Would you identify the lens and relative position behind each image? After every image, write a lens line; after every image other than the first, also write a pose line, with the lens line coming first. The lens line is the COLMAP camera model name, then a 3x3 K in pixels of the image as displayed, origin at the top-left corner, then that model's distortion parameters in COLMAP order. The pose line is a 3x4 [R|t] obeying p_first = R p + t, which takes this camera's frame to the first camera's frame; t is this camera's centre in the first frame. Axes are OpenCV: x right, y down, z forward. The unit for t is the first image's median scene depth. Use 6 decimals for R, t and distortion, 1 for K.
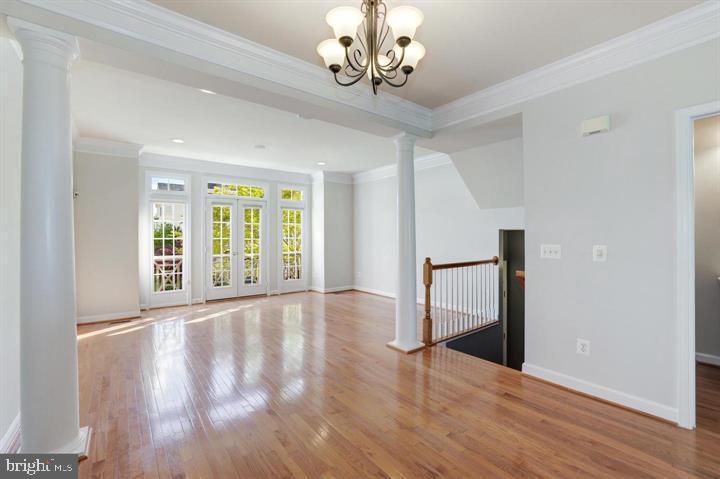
lens RADIAL K [[313.0, 0, 358.2], [0, 313.0, 236.7], [0, 0, 1]] dist [-0.045477, 0.015231]
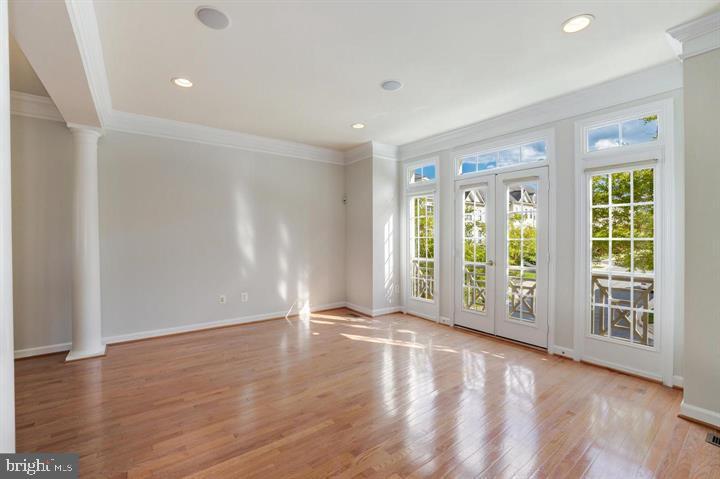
lens RADIAL K [[313.0, 0, 361.5], [0, 313.0, 235.2], [0, 0, 1]] dist [-0.045477, 0.015231]
pose [[-0.021280, -0.001682, -0.999772, 0.215922], [-0.002252, 0.999996, -0.001634, 0.000959], [0.999771, 0.002217, -0.021284, 0.728516]]
